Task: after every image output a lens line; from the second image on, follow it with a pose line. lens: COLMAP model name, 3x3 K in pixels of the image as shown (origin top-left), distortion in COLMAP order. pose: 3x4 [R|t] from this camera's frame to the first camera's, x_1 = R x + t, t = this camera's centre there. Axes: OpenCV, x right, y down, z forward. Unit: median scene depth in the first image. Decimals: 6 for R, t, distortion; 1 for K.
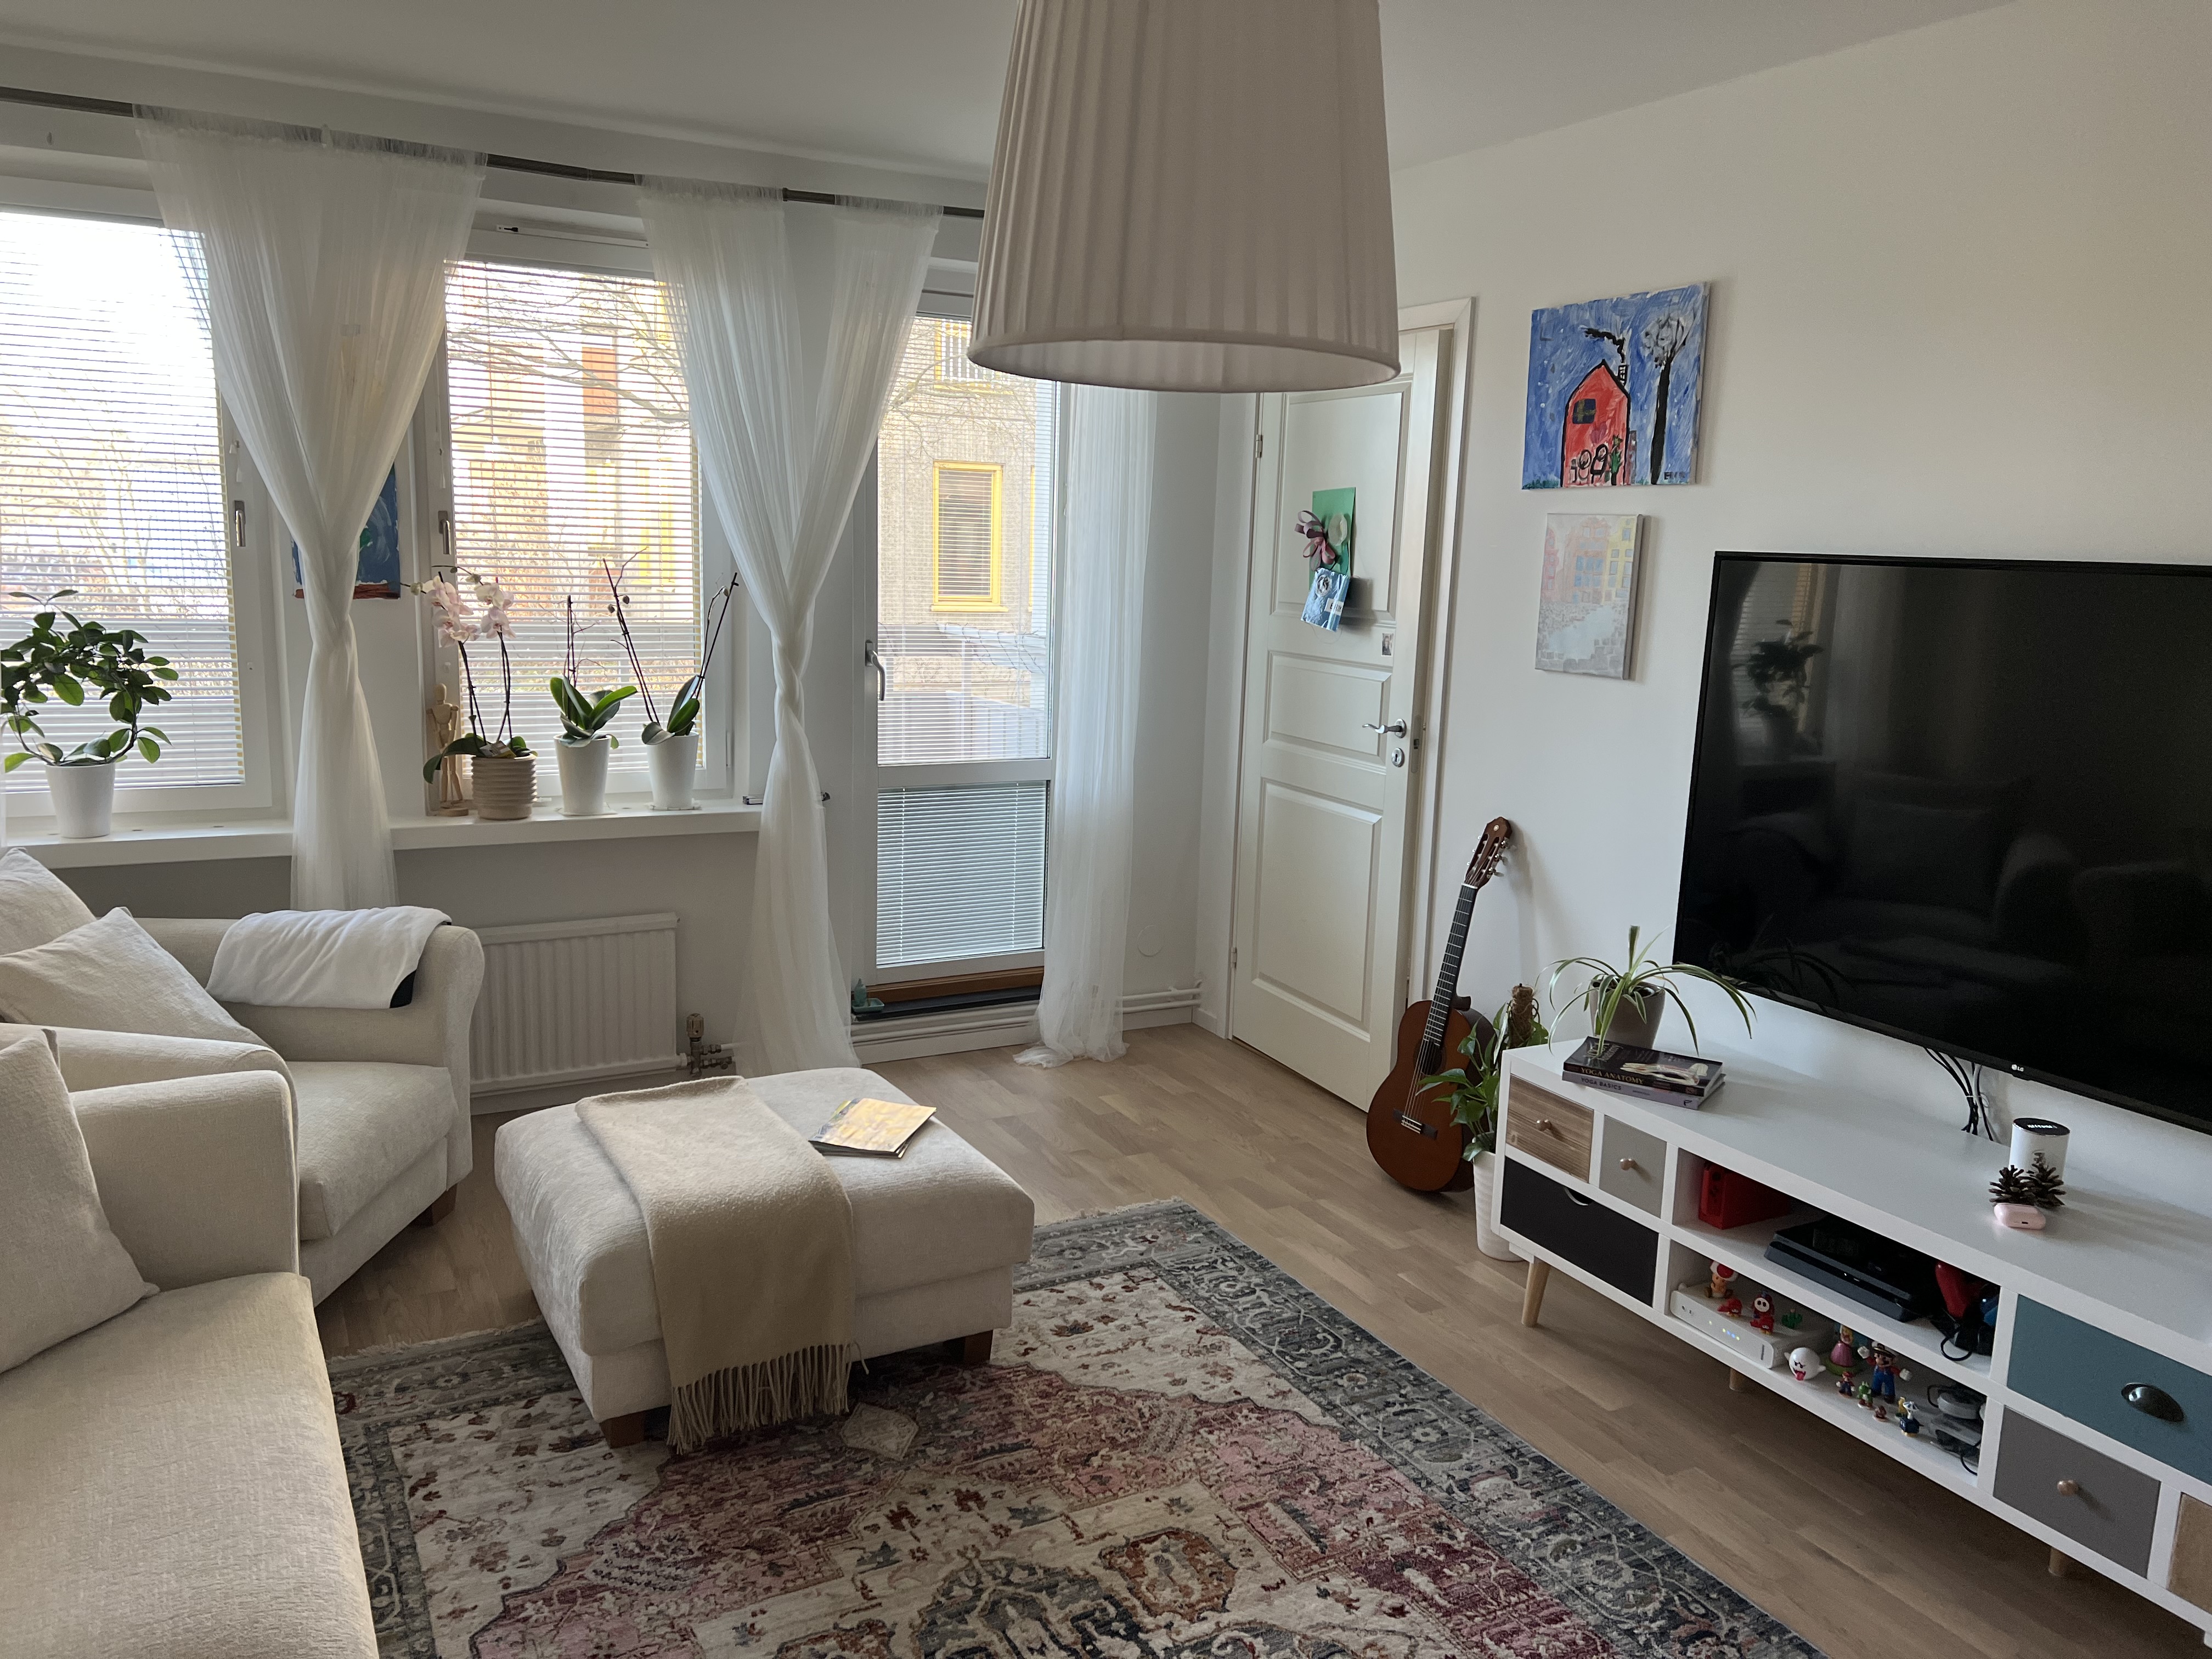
lens RADIAL K [[1659.2, 0, 1105.8], [0, 1659.2, 809.7], [0, 0, 1]] dist [0.030761, -0.006124]
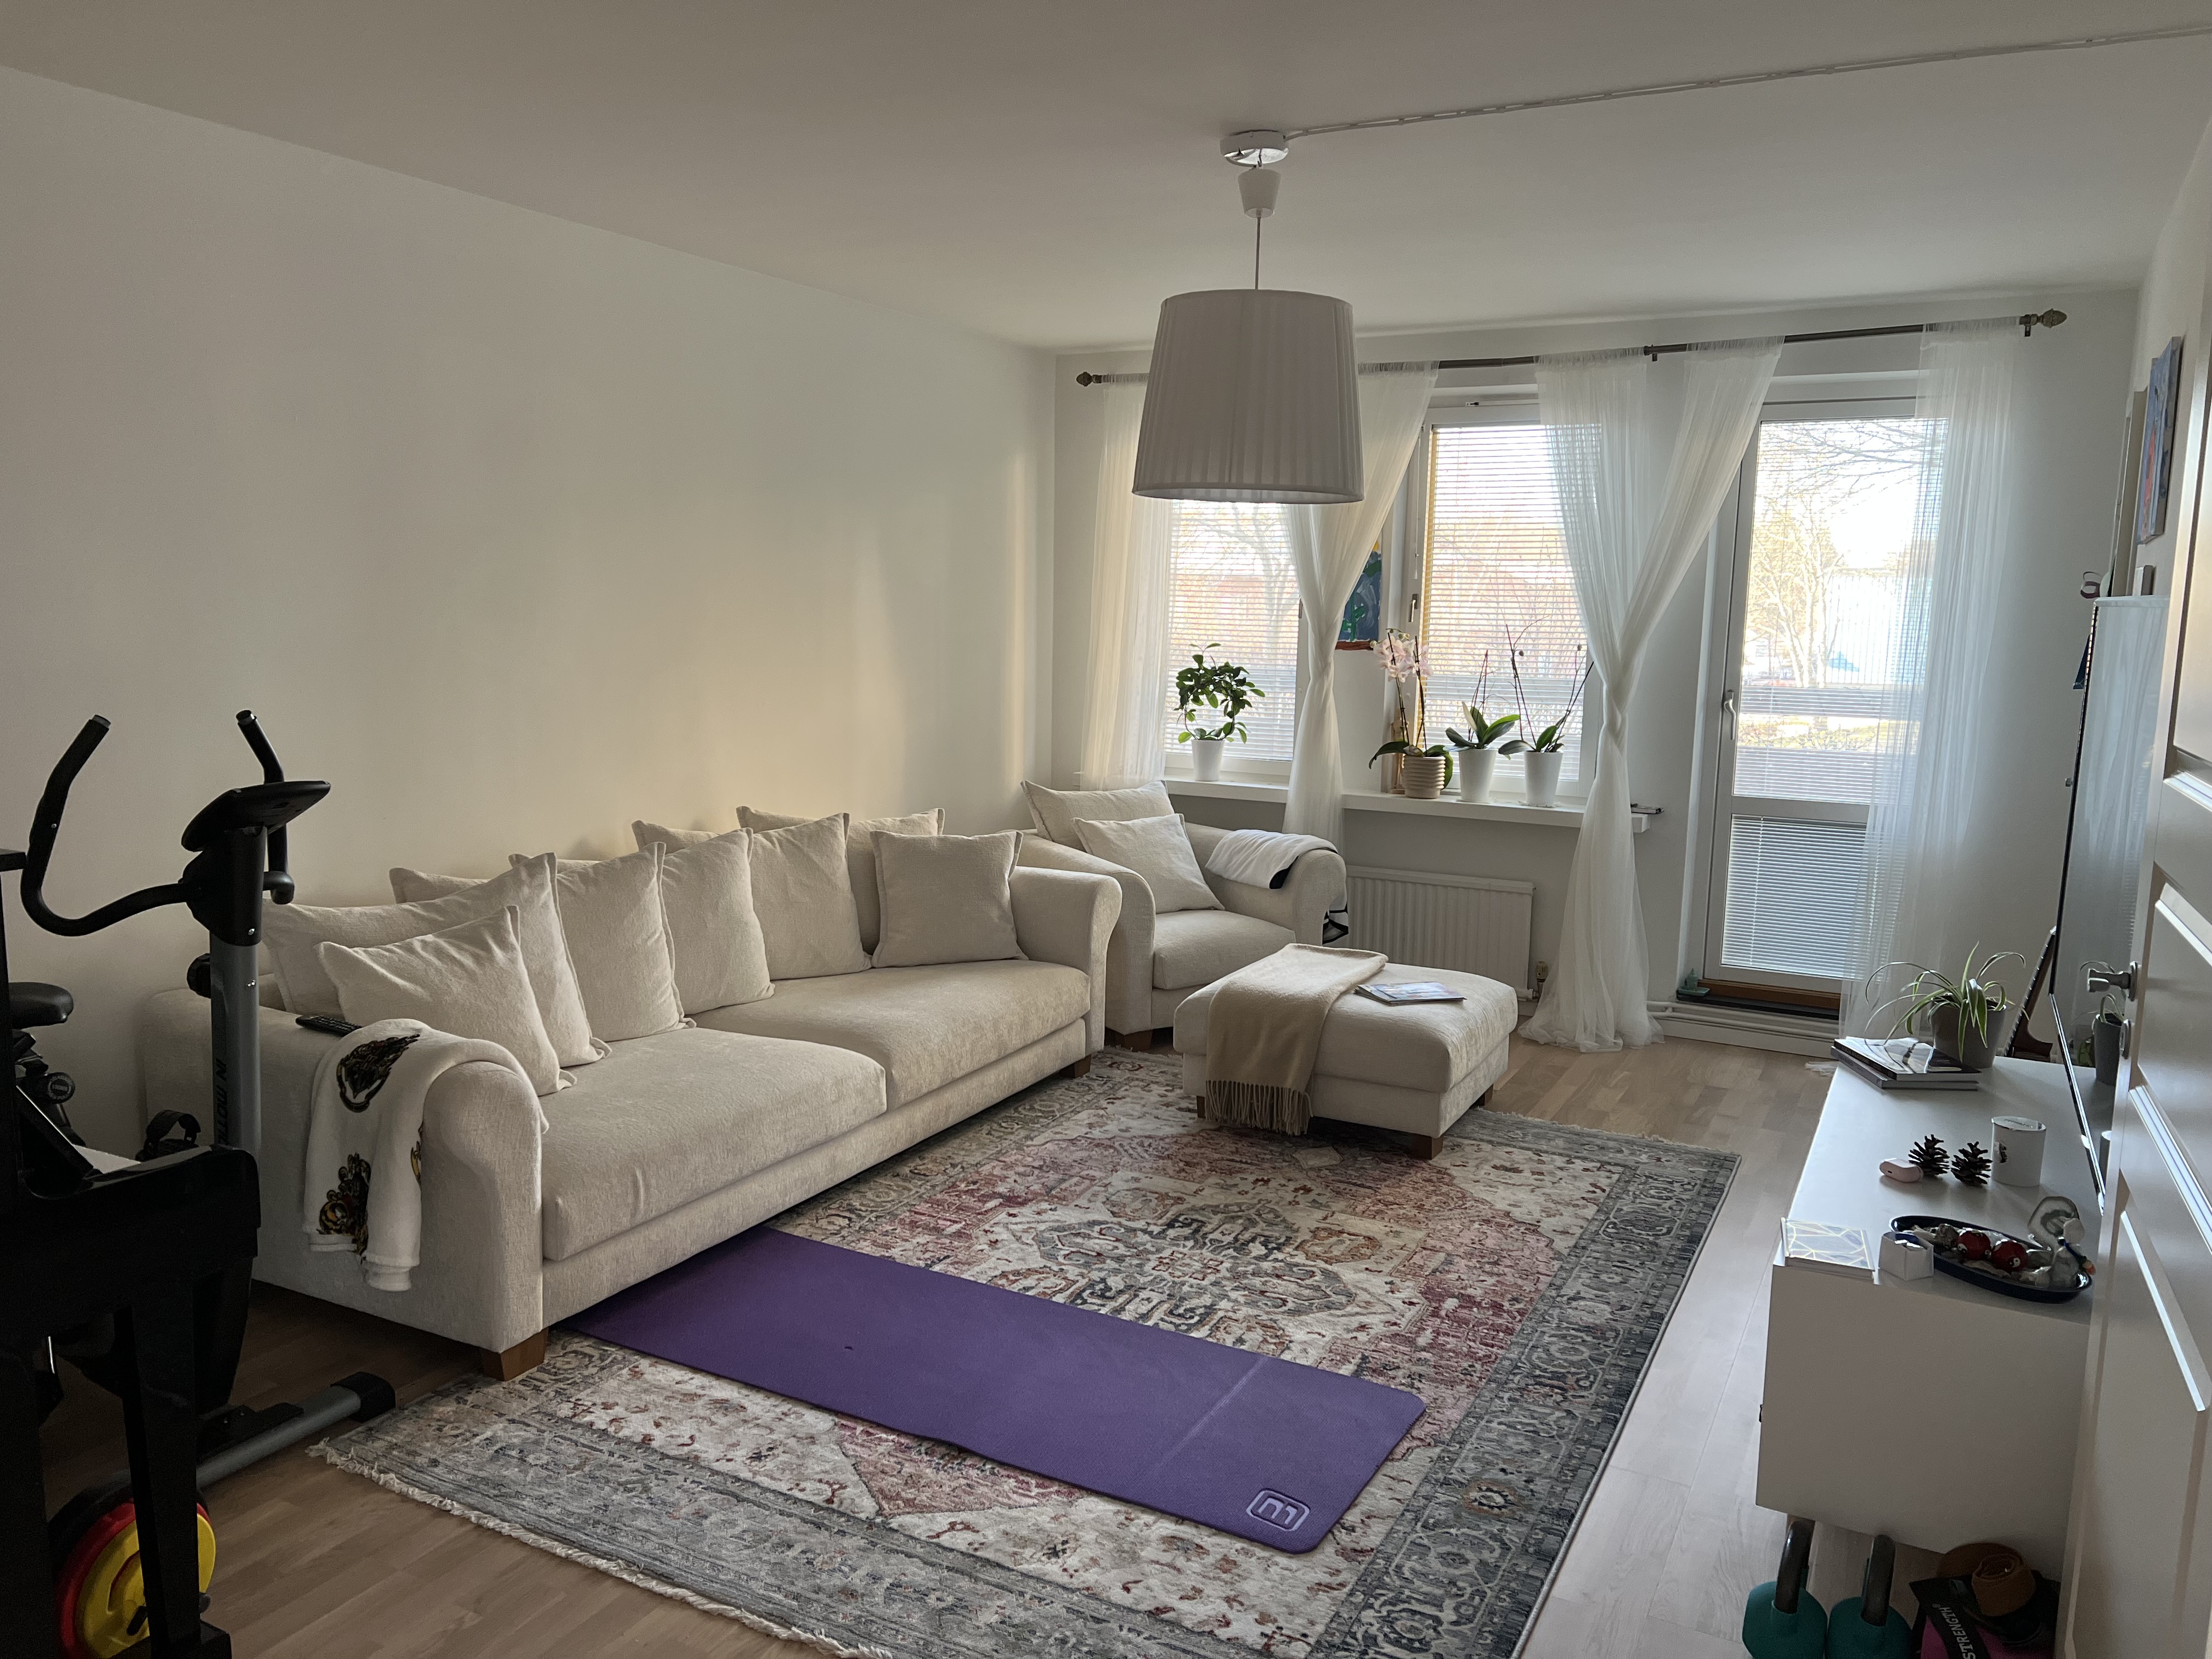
lens RADIAL K [[1659.2, 0, 1102.3], [0, 1659.2, 838.0], [0, 0, 1]] dist [0.030761, -0.006124]
pose [[0.548796, 0.099569, -0.830005, 0.802878], [-0.137962, 0.990054, 0.027549, 0.042950], [0.824494, 0.099390, 0.557074, -0.064350]]
